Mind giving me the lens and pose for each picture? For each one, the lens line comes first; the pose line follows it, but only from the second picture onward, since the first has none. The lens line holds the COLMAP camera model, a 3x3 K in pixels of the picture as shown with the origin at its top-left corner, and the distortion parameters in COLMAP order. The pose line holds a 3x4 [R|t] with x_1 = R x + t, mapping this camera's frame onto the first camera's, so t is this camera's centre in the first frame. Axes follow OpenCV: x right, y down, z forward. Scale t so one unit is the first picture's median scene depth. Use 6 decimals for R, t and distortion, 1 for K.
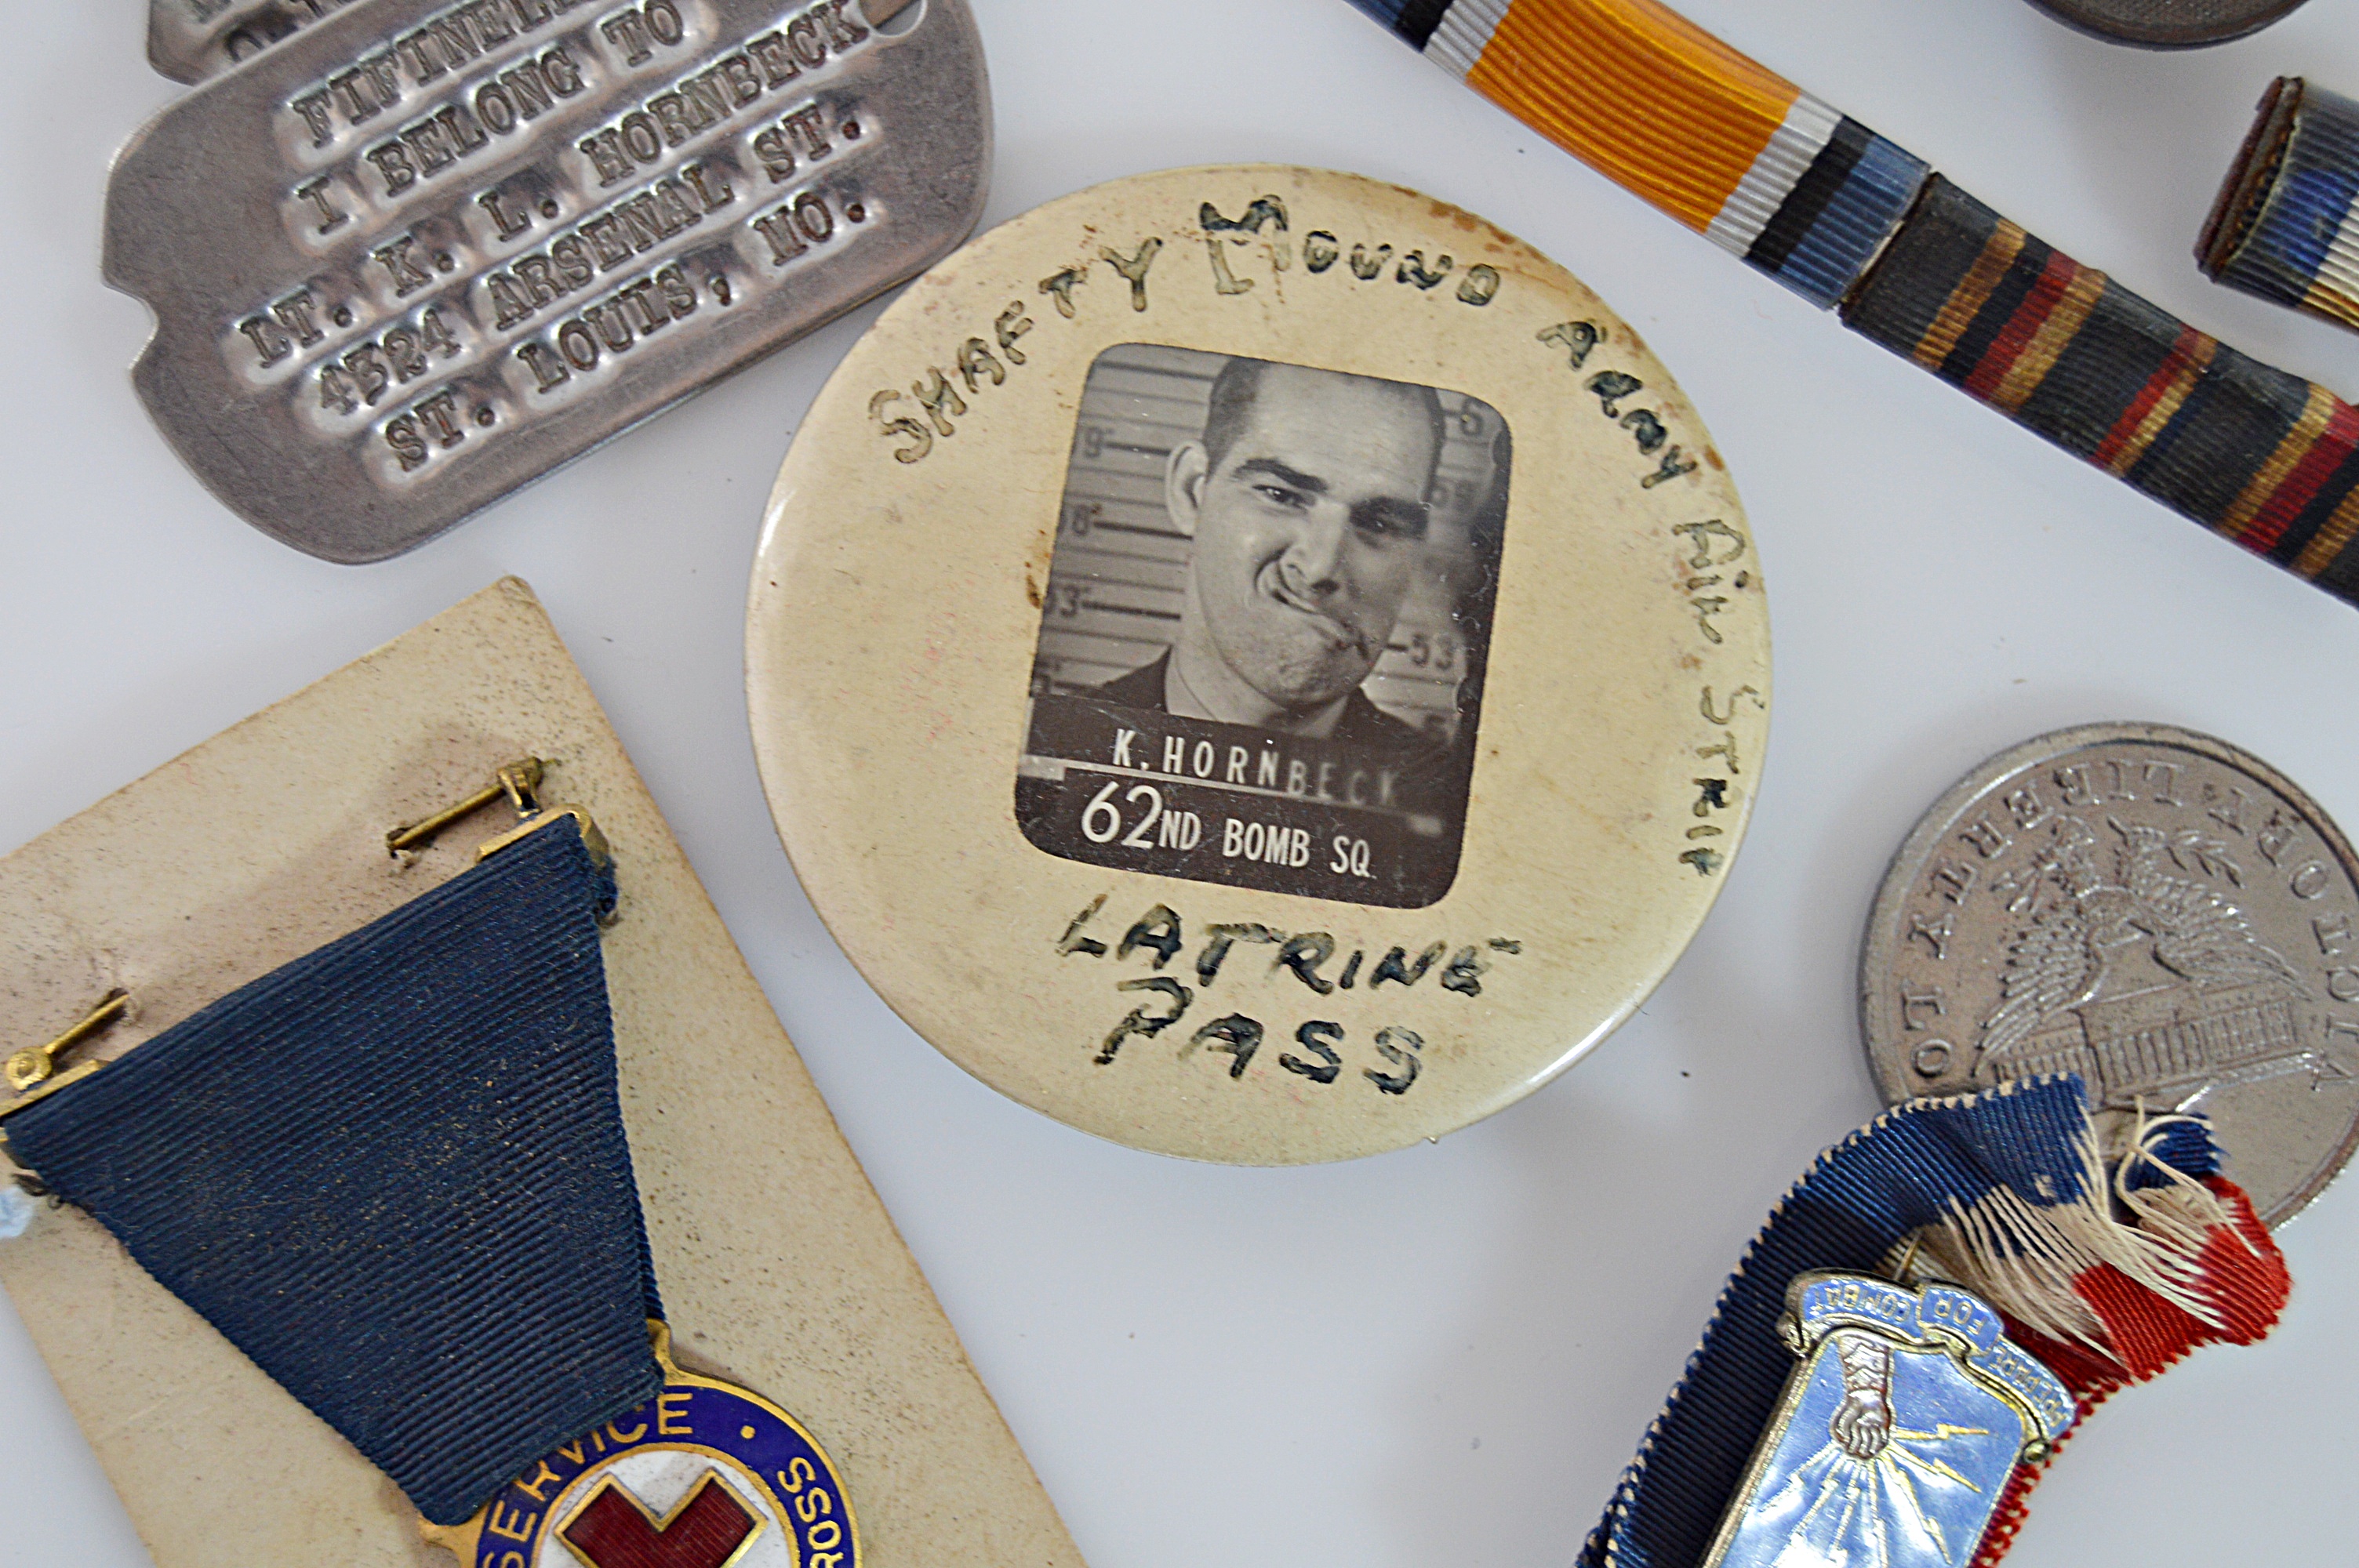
lens RADIAL K [[3762.3, 0, 1179.5], [0, 3762.3, 784.0], [0, 0, 1]] dist [-0.051530, -0.033397]
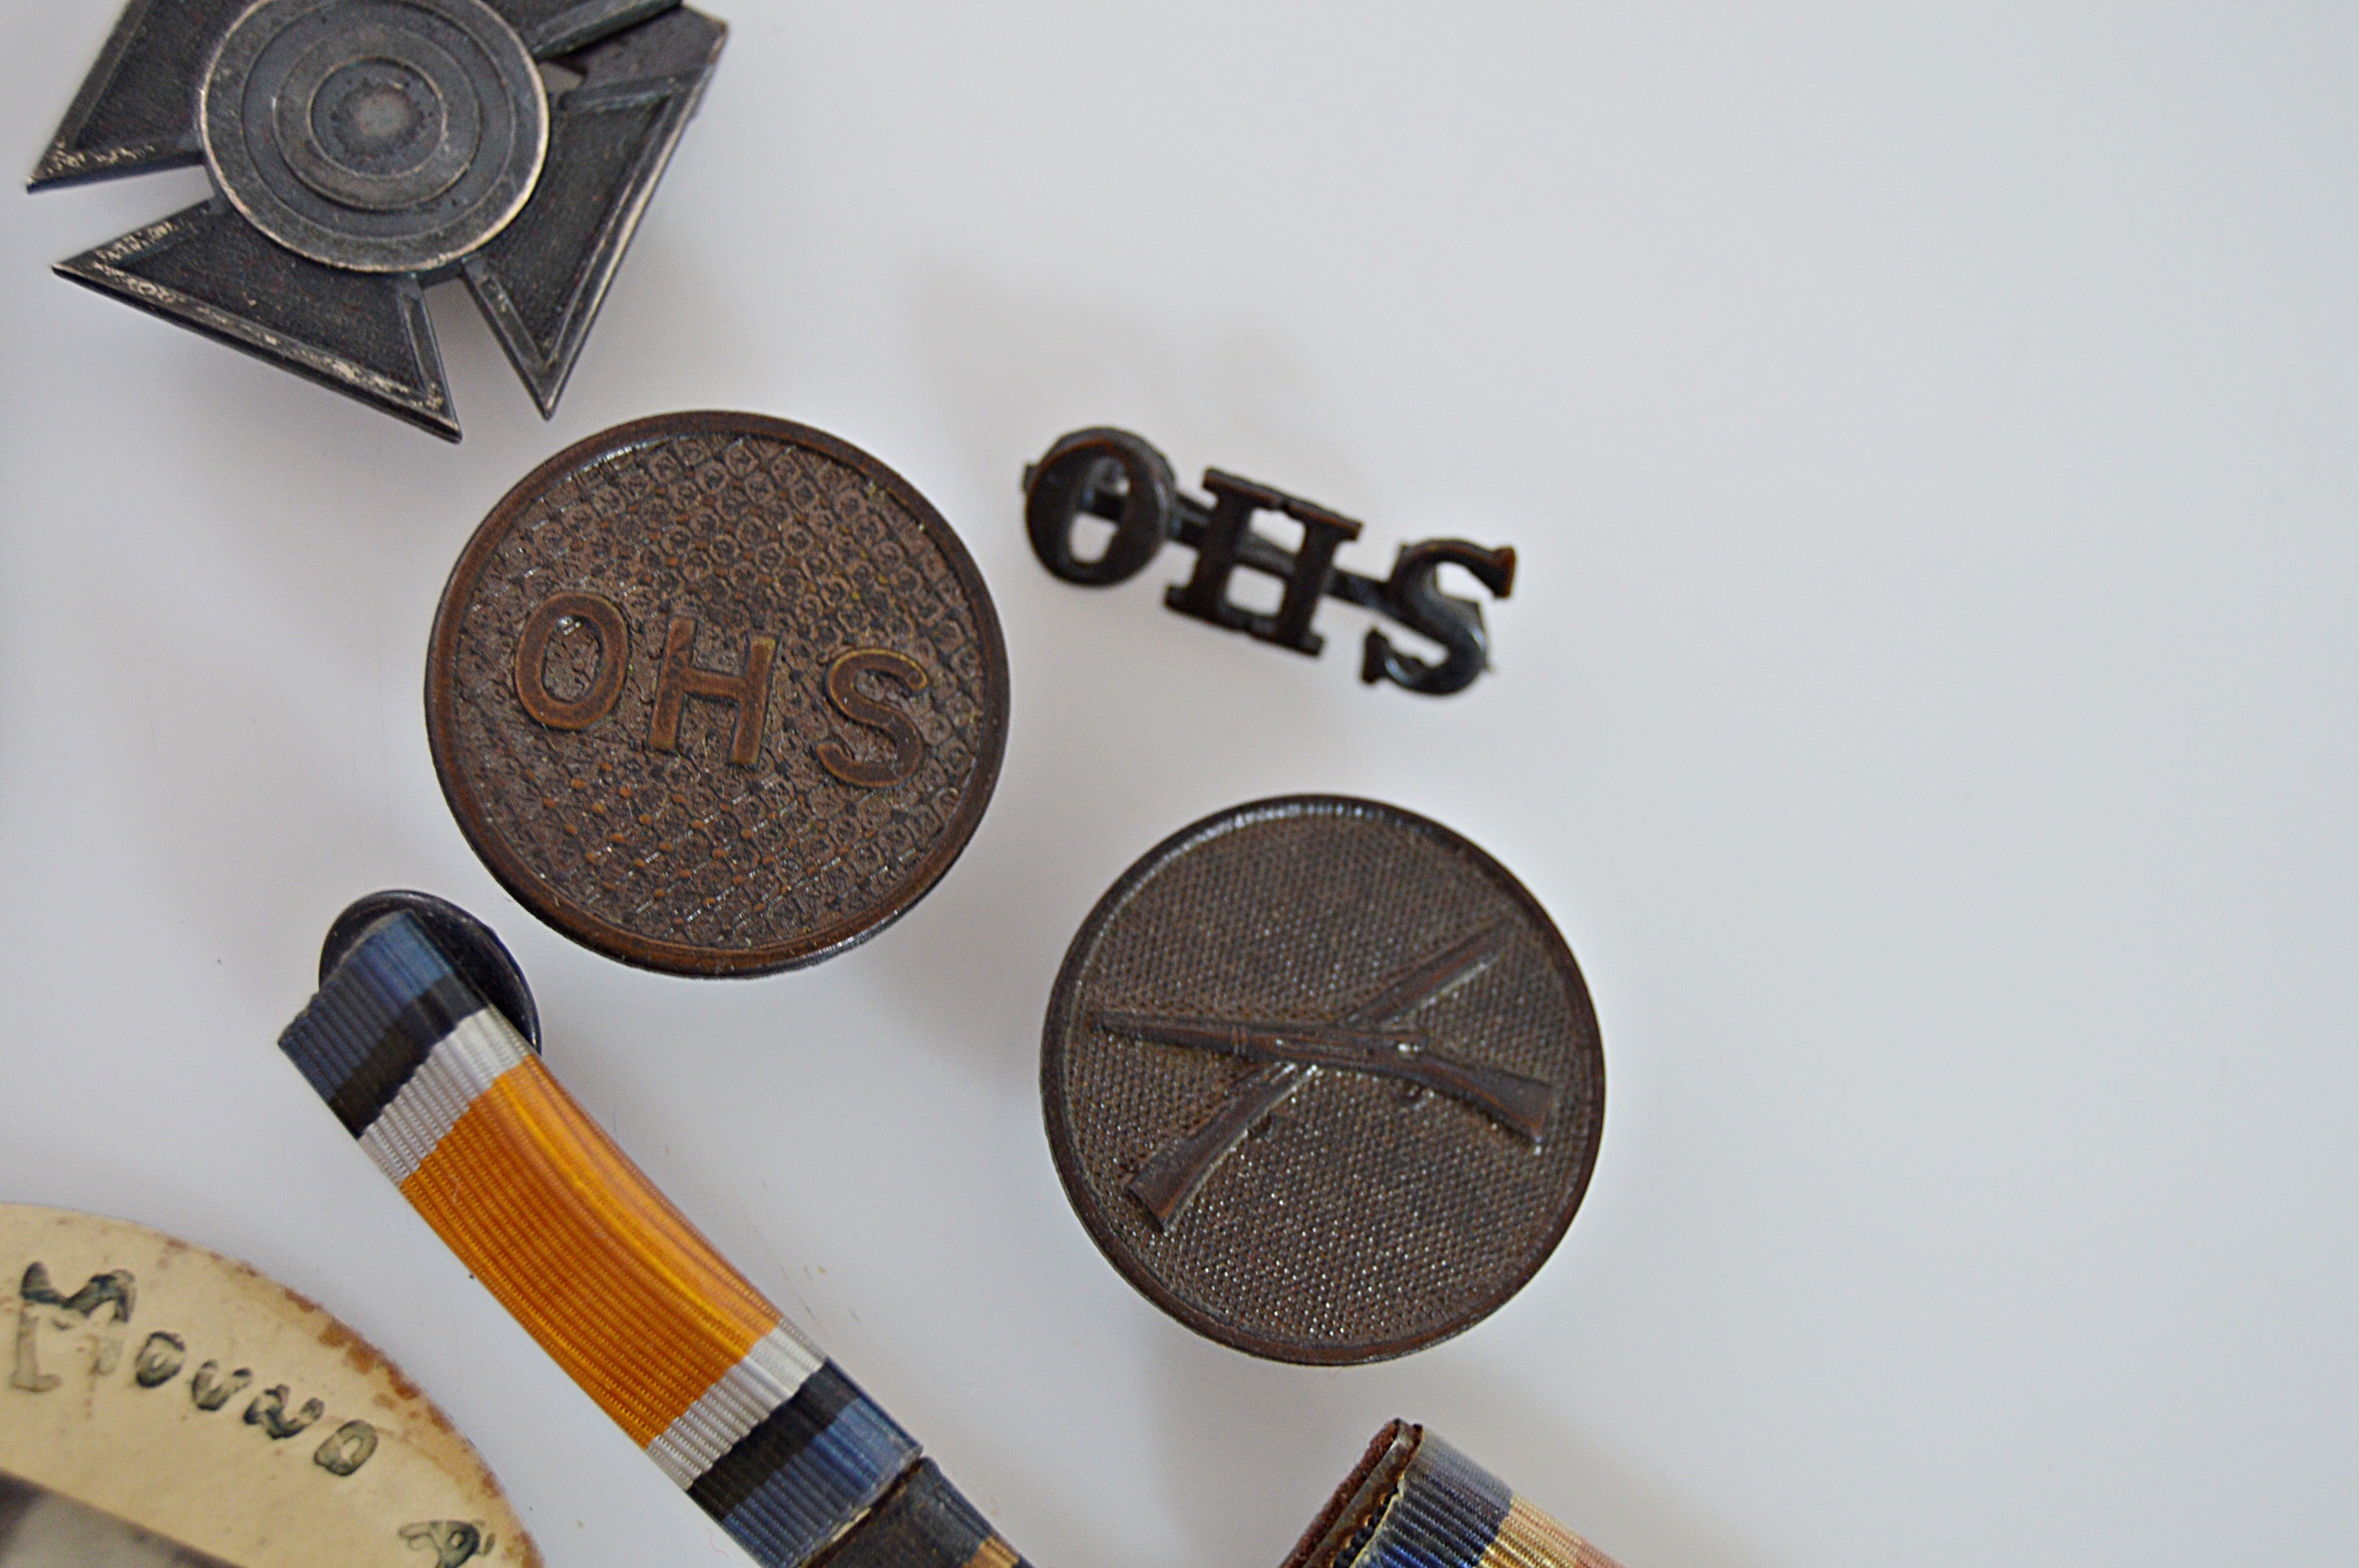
lens RADIAL K [[3762.3, 0, 1179.5], [0, 3762.3, 784.0], [0, 0, 1]] dist [-0.051530, -0.033397]
pose [[0.968272, 0.242427, 0.060651, 0.171709], [-0.231251, 0.961222, -0.150253, -0.194083], [-0.094724, 0.131460, 0.986785, 0.196083]]
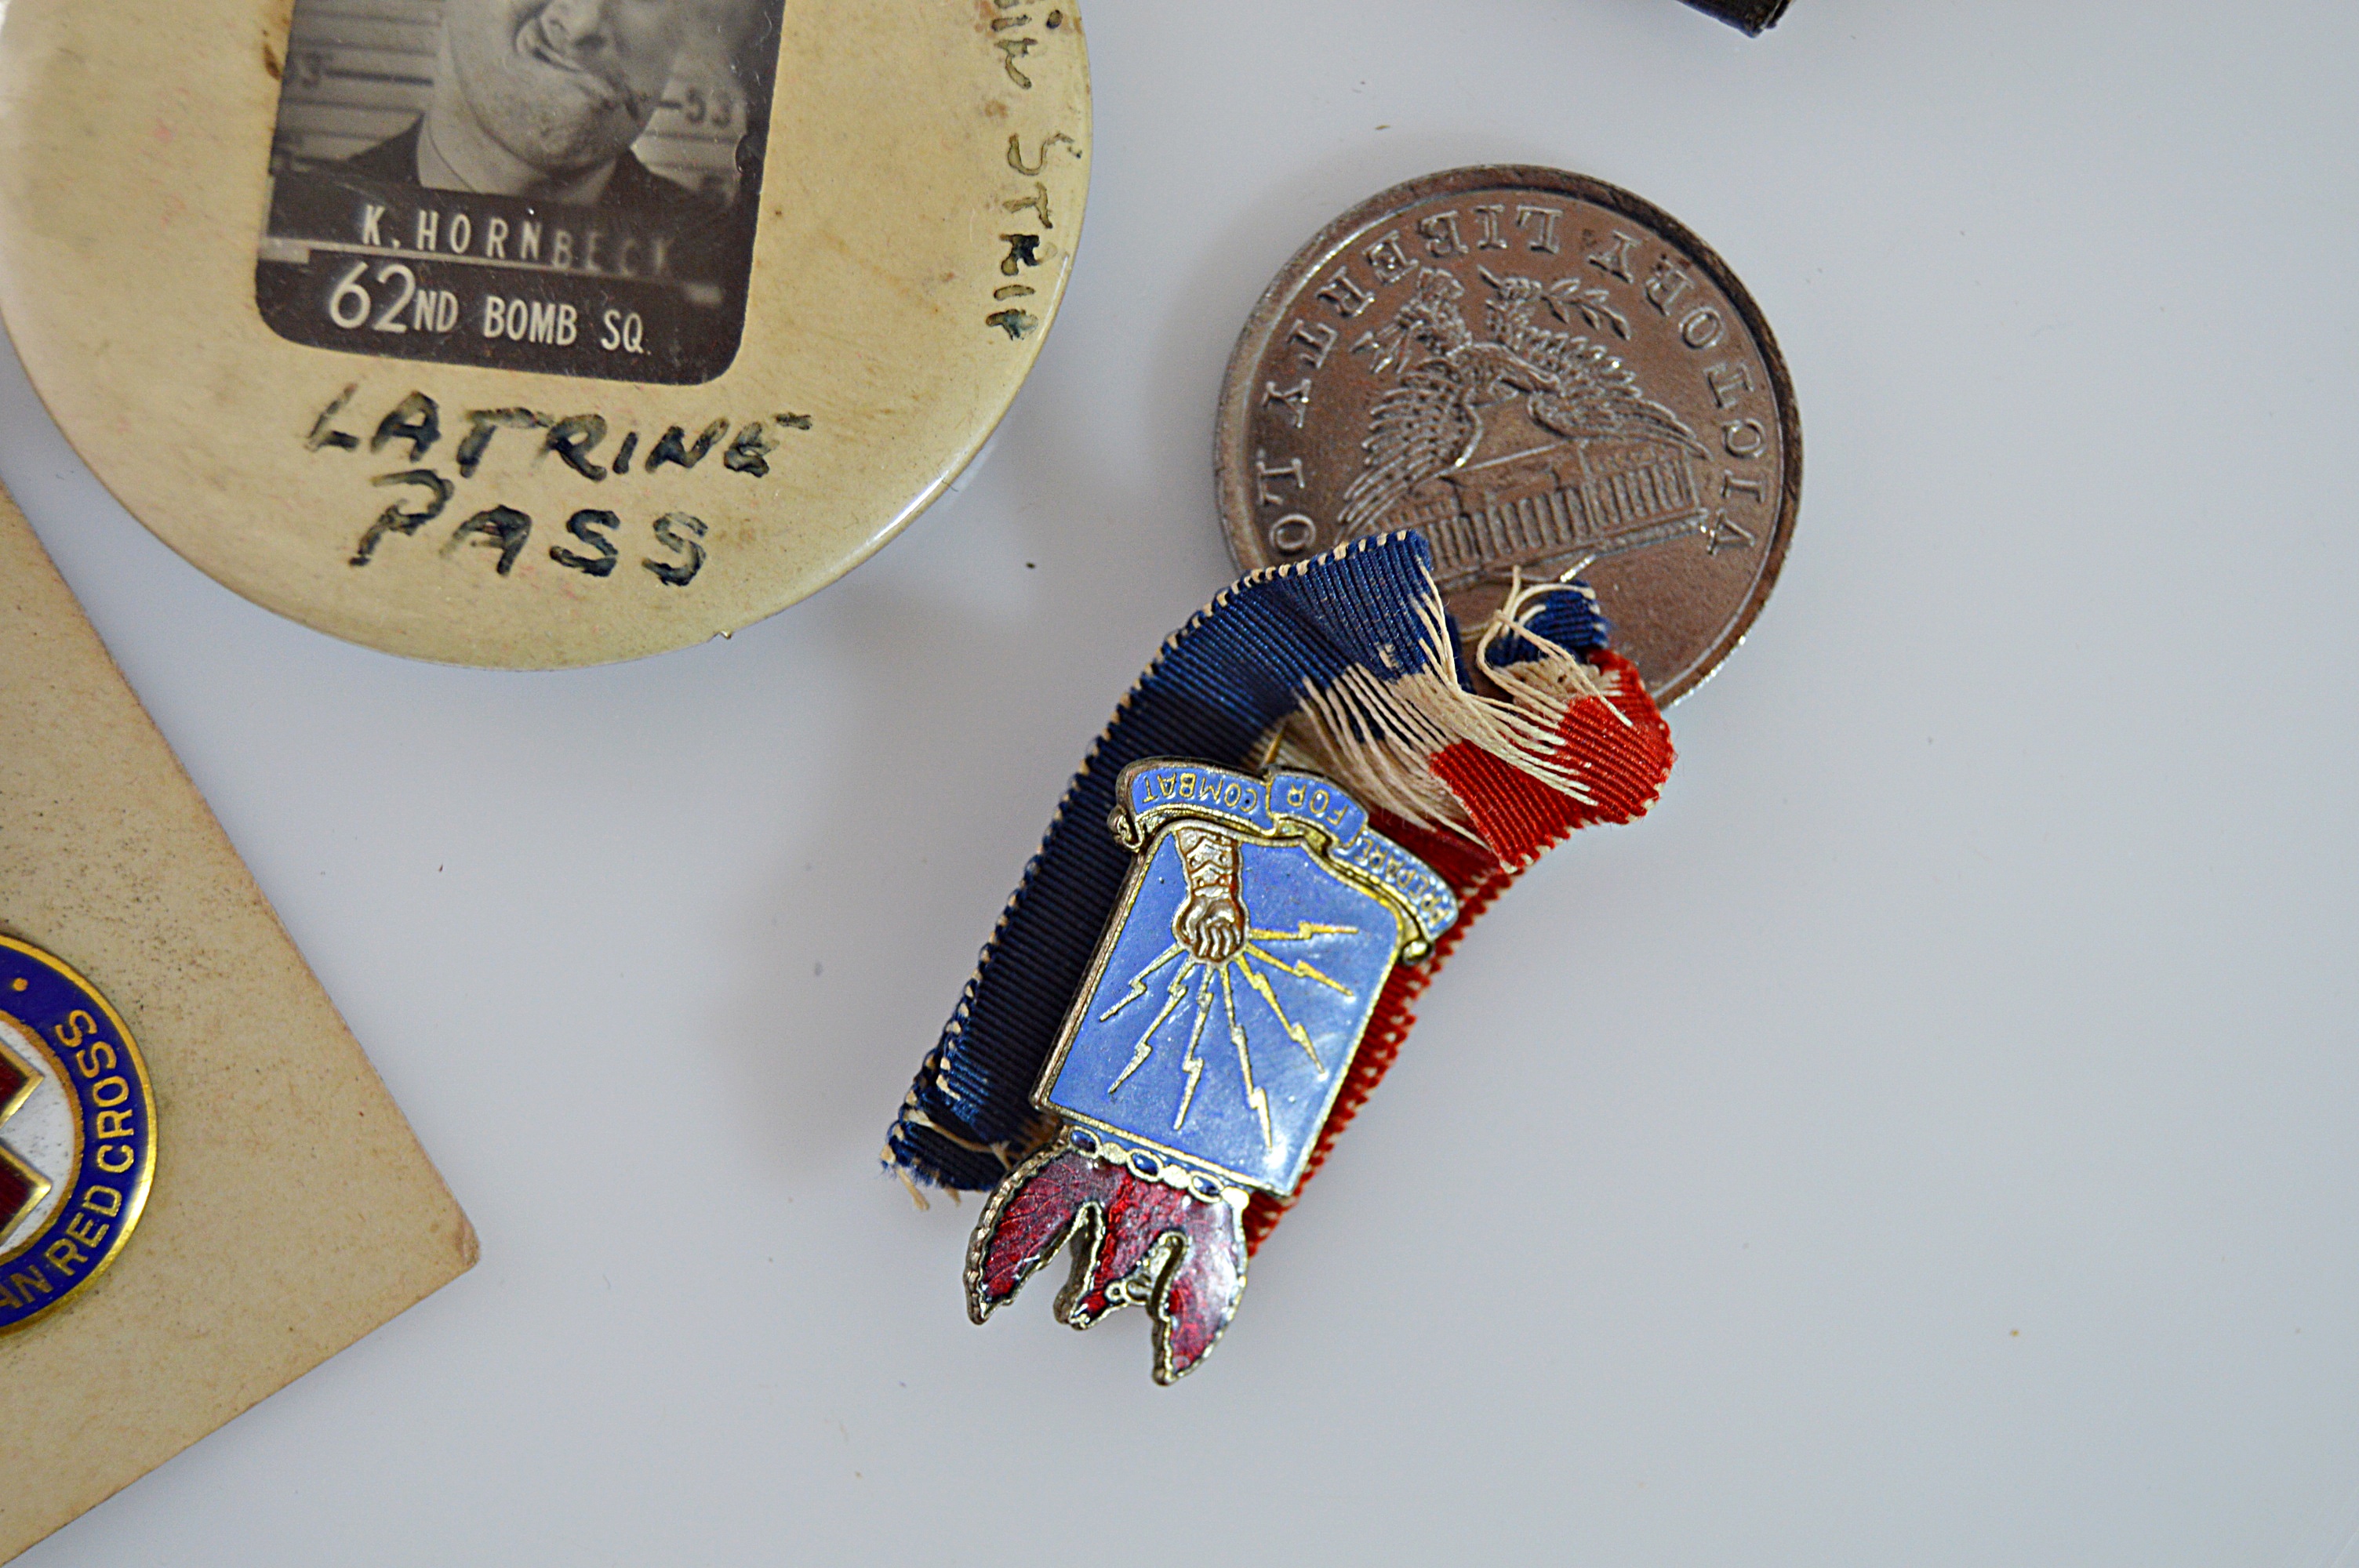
lens RADIAL K [[3762.3, 0, 1179.5], [0, 3762.3, 784.0], [0, 0, 1]] dist [-0.051530, -0.033397]
pose [[0.999022, -0.043244, 0.009228, 0.166575], [0.042543, 0.996912, 0.066001, 0.074049], [-0.012053, -0.065544, 0.997777, 0.072356]]
